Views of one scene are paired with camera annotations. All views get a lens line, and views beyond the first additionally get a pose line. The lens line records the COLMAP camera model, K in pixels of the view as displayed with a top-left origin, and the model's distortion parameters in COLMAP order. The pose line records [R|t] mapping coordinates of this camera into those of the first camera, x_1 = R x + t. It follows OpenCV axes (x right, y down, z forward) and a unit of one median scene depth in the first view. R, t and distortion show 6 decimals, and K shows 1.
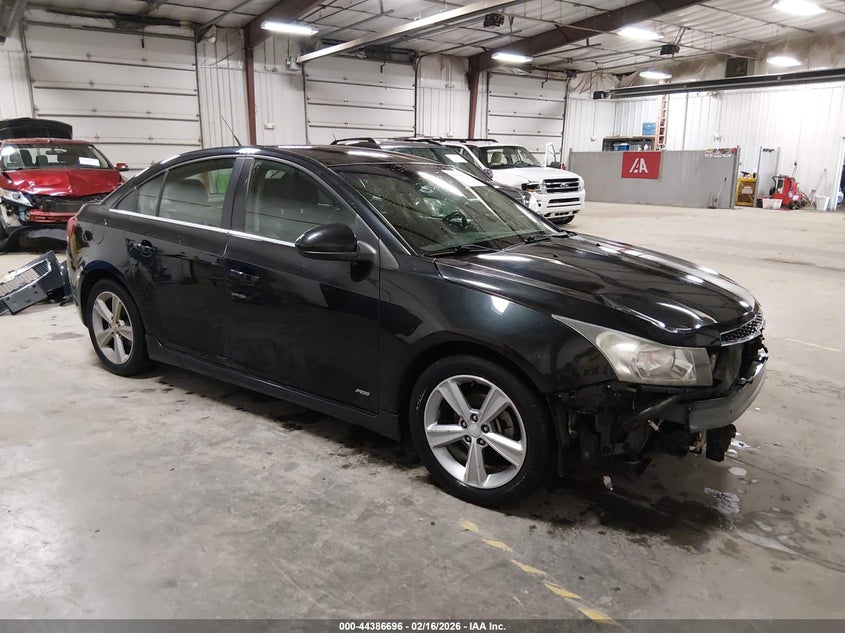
lens RADIAL K [[610.5, 0, 425.4], [0, 610.5, 315.2], [0, 0, 1]] dist [0.041237, -0.058770]
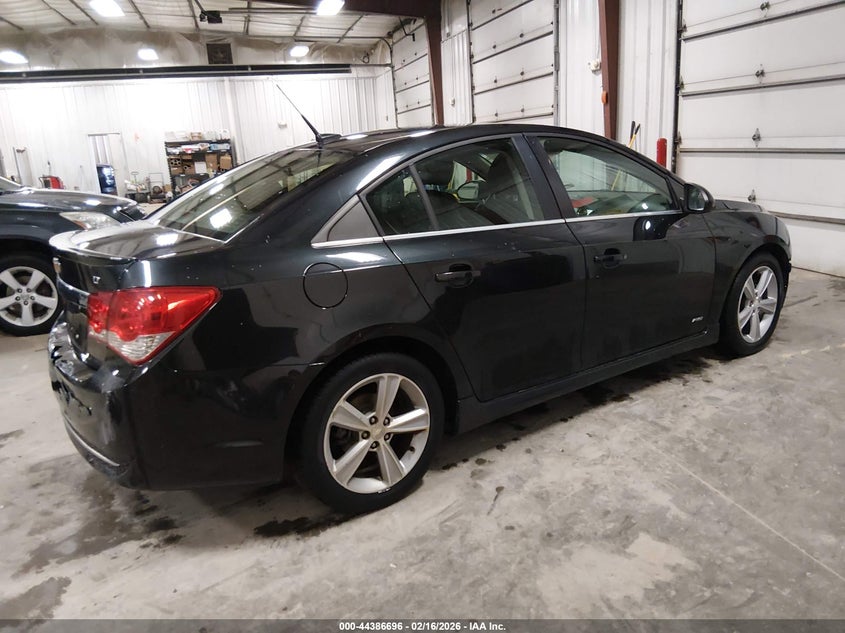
lens RADIAL K [[610.5, 0, 420.6], [0, 610.5, 317.7], [0, 0, 1]] dist [0.041237, -0.058770]
pose [[0.345817, -0.270504, 0.898464, -1.266082], [0.270203, 0.945690, 0.180722, -0.228043], [-0.898555, 0.180271, 0.400127, 0.902784]]
